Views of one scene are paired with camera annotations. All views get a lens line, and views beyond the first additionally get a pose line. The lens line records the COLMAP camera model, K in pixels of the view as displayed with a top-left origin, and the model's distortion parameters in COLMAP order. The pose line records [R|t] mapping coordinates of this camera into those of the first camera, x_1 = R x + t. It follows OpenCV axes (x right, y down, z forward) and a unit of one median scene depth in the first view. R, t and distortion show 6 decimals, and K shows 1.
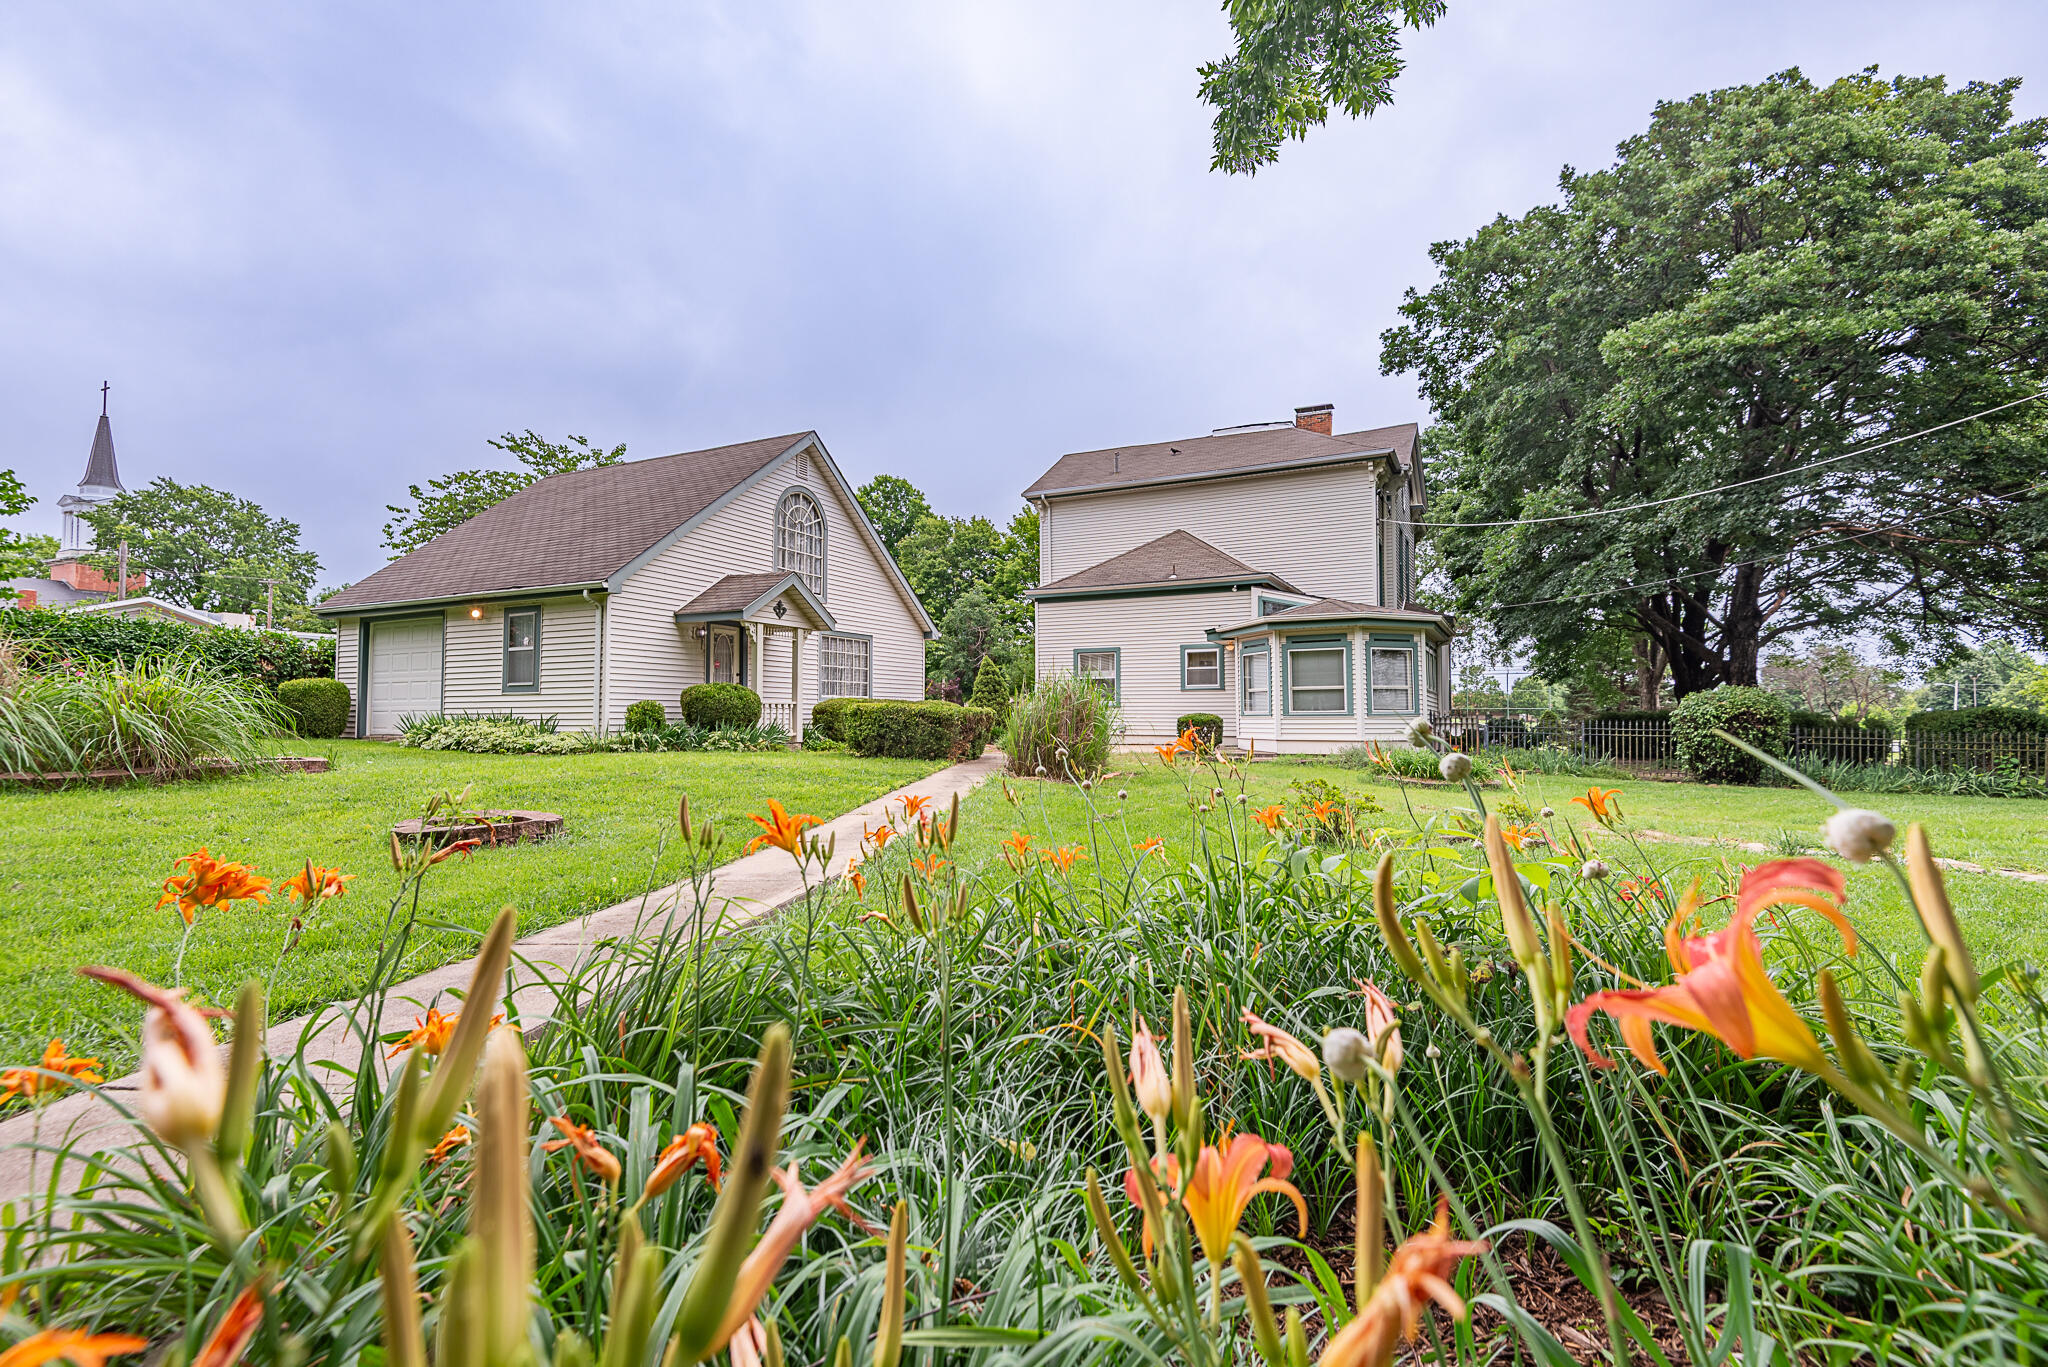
lens RADIAL K [[931.3, 0, 1022.3], [0, 931.3, 678.0], [0, 0, 1]] dist [0.031207, -0.015968]
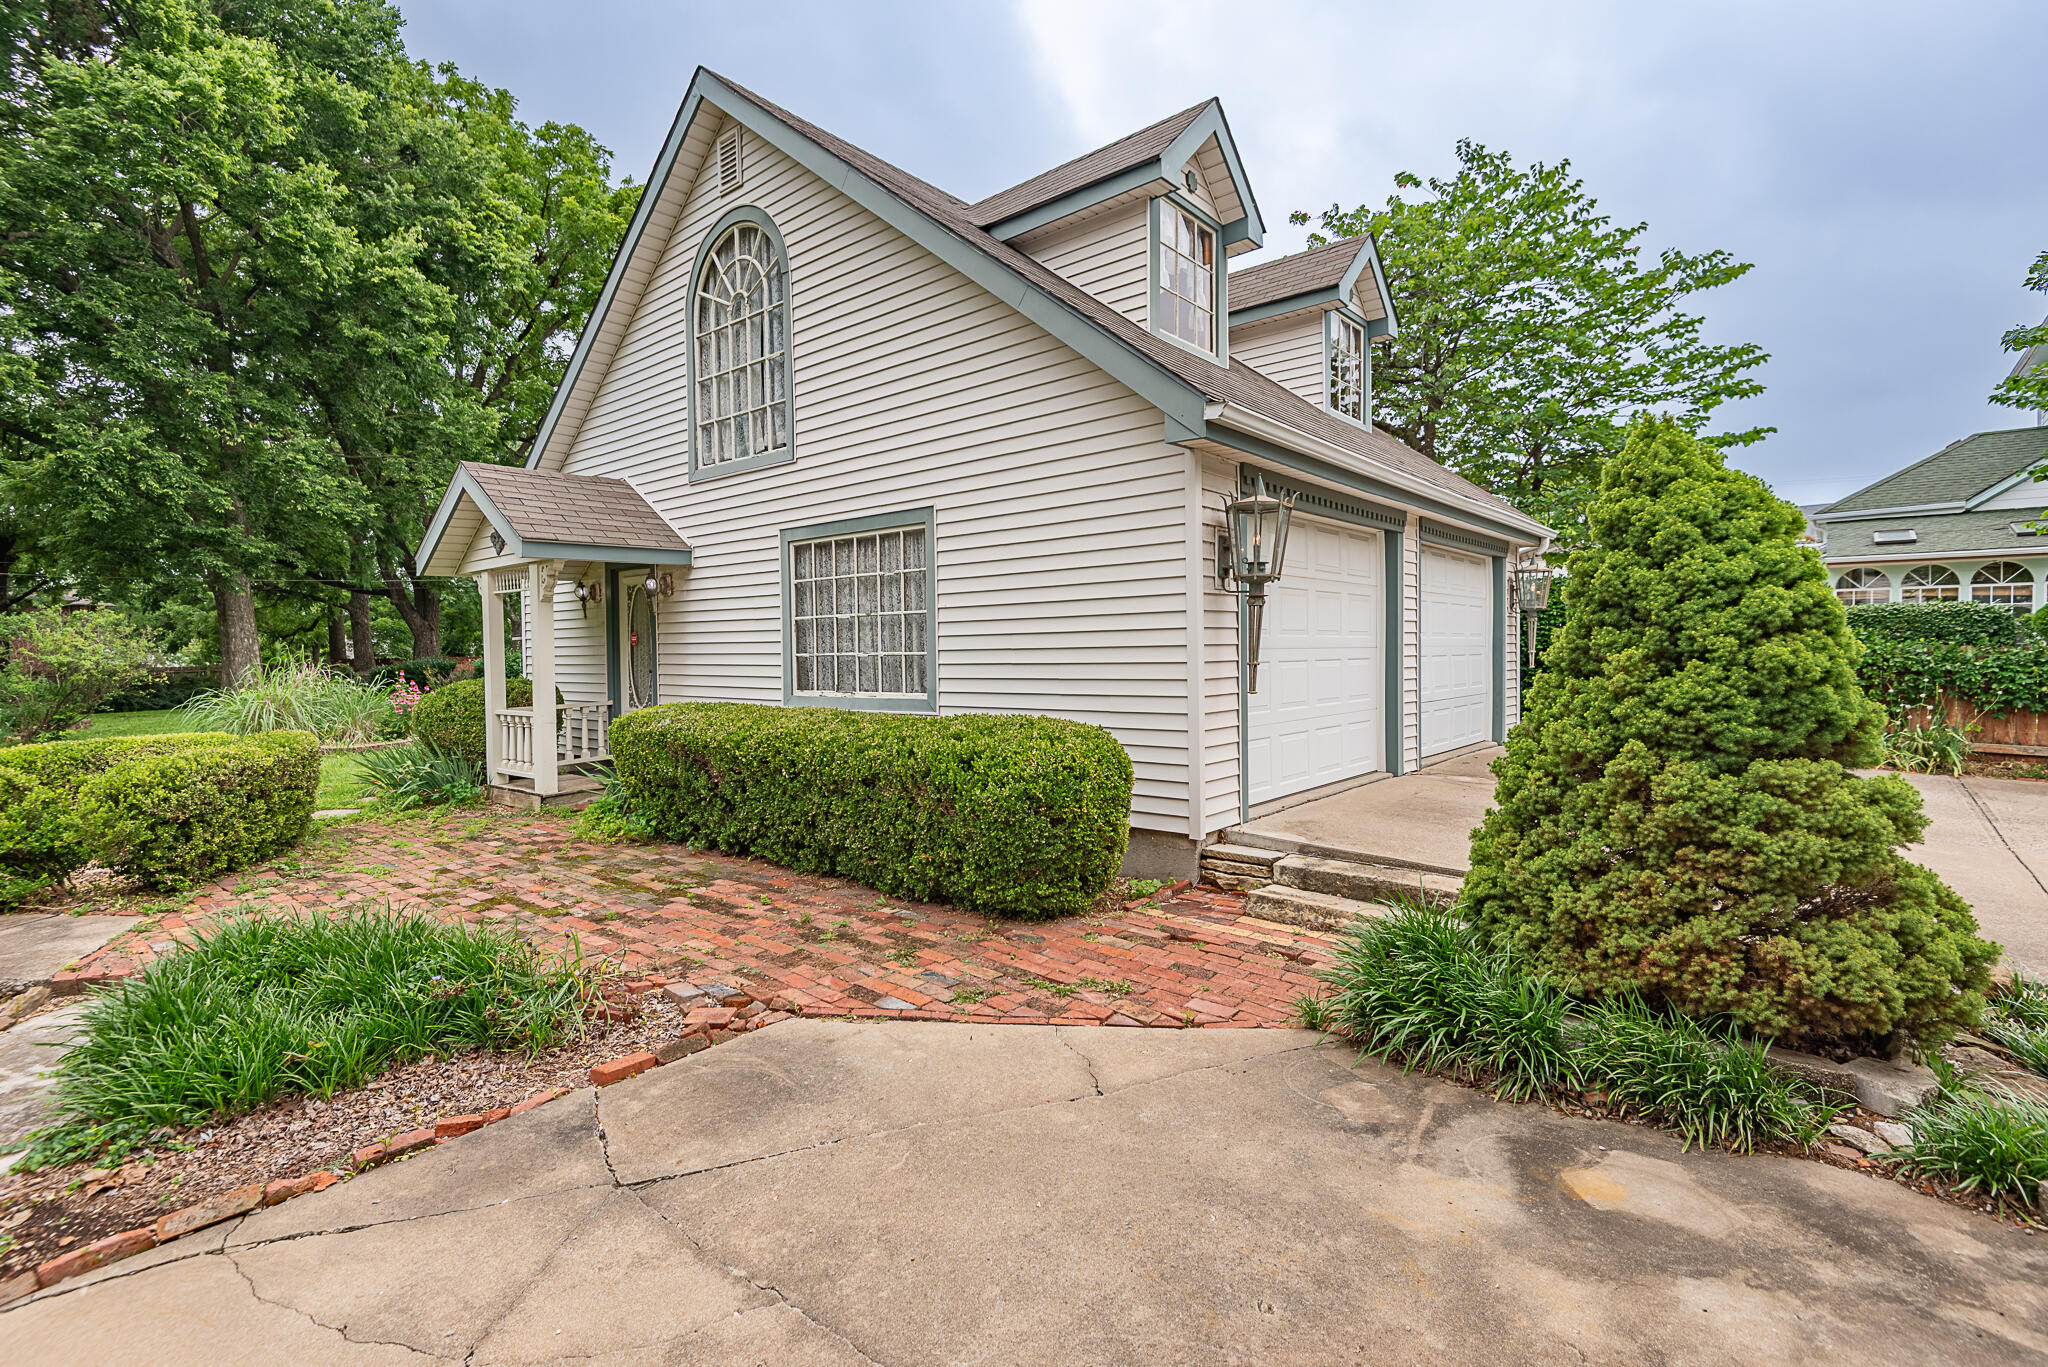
lens RADIAL K [[943.6, 0, 1020.4], [0, 943.6, 669.8], [0, 0, 1]] dist [0.033115, -0.021905]
pose [[-0.247918, 0.020998, -0.968554, 0.155911], [0.055396, 0.998437, 0.007467, 0.010462], [0.967196, -0.051802, -0.248693, 1.194748]]
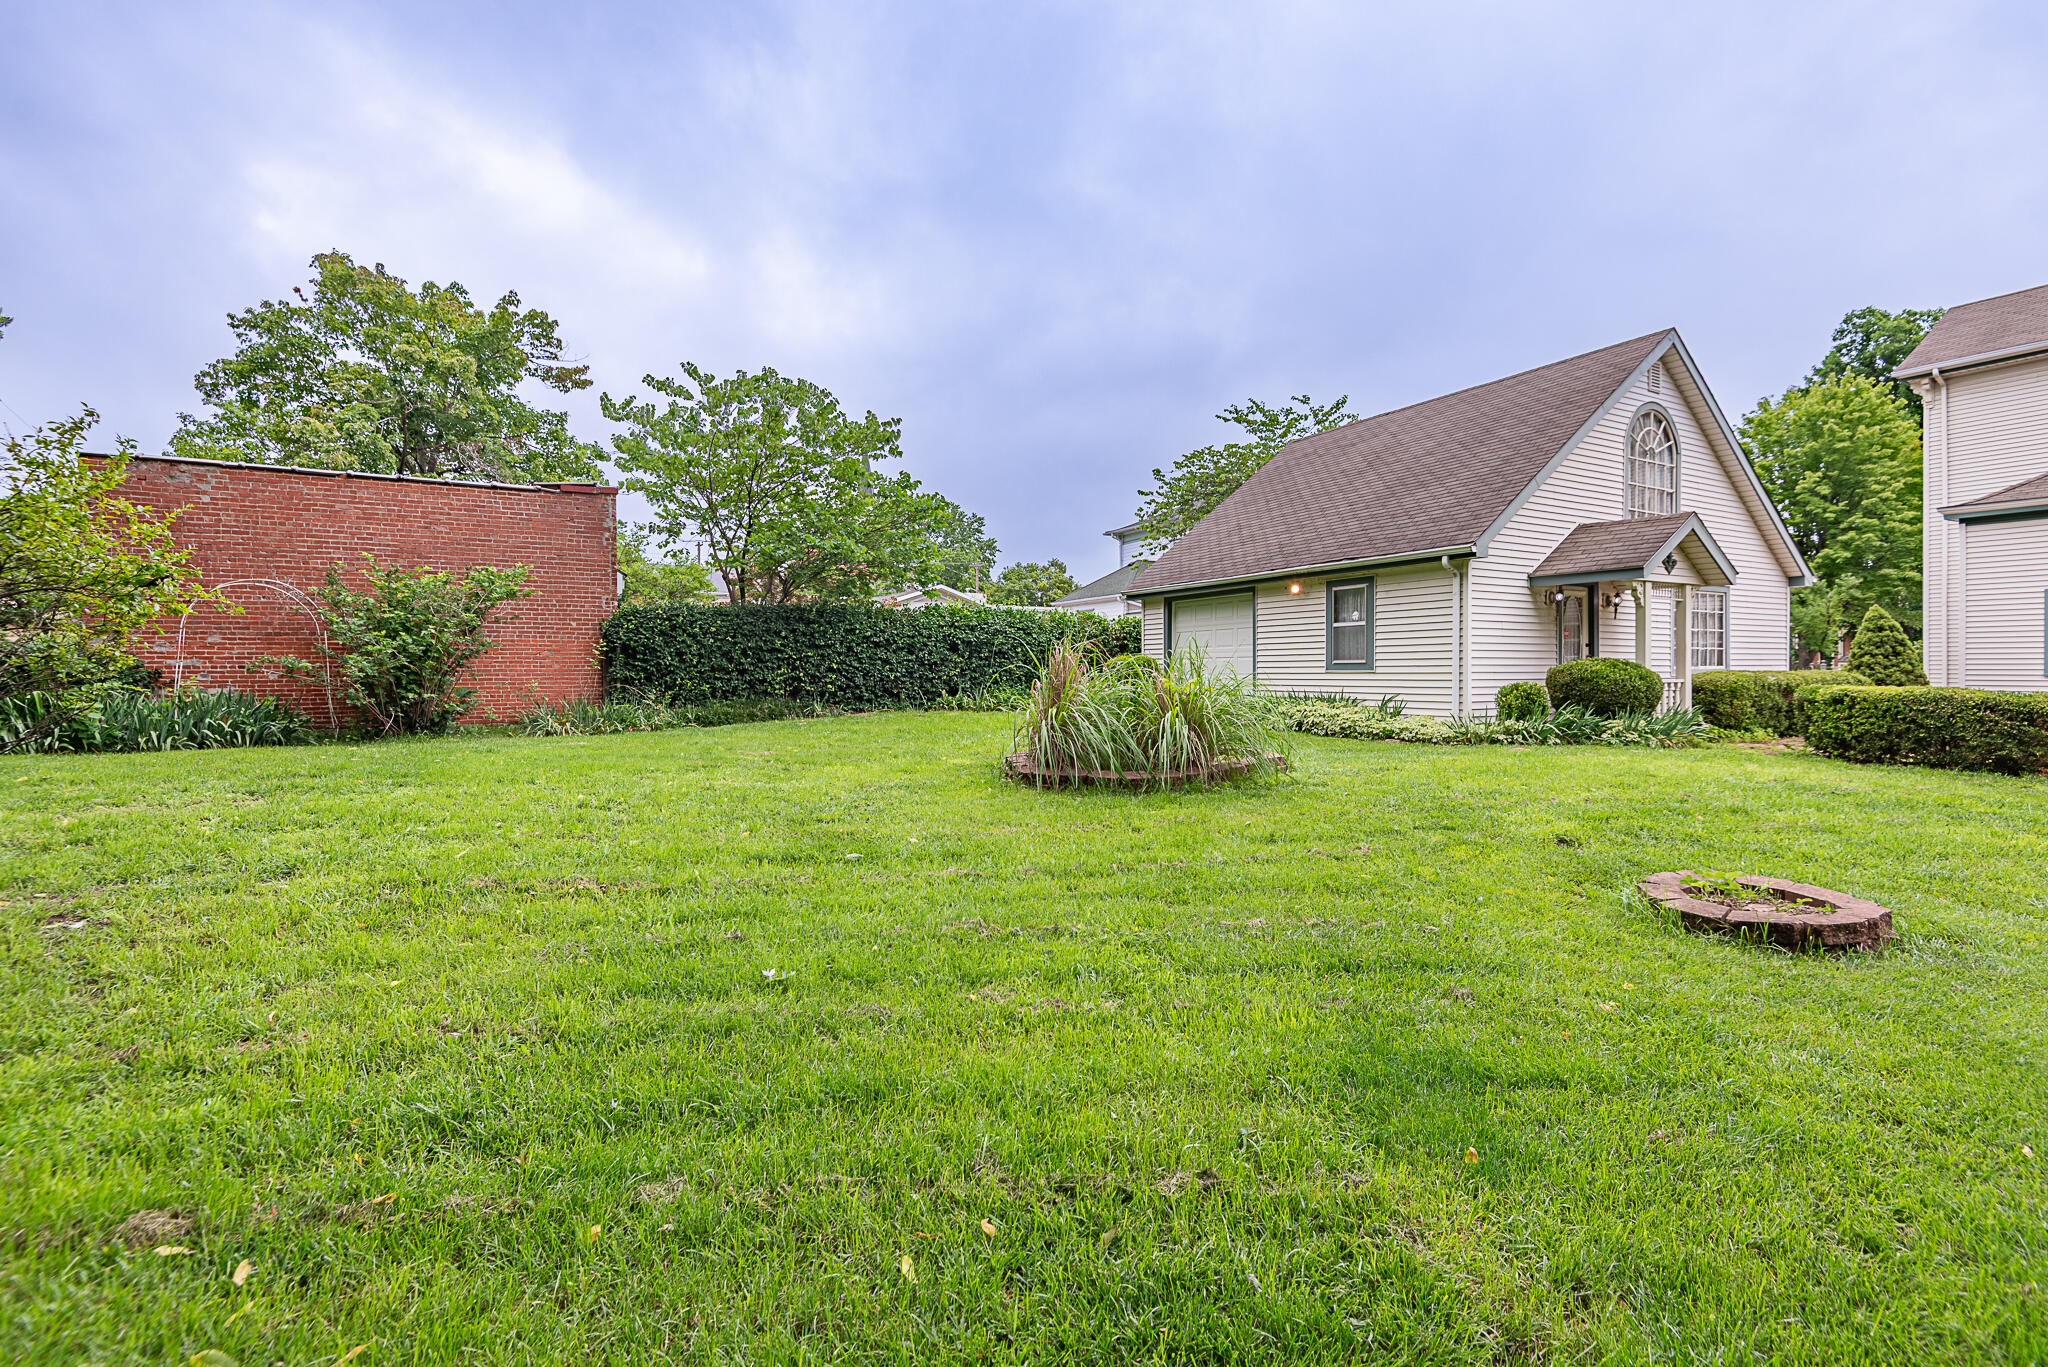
lens RADIAL K [[918.4, 0, 997.0], [0, 918.4, 681.7], [0, 0, 1]] dist [-0.000584, -0.006820]
pose [[0.812008, 0.006229, -0.583613, -0.228988], [0.027619, 0.998413, 0.049083, -0.022890], [0.582992, -0.055975, 0.810547, 0.037444]]
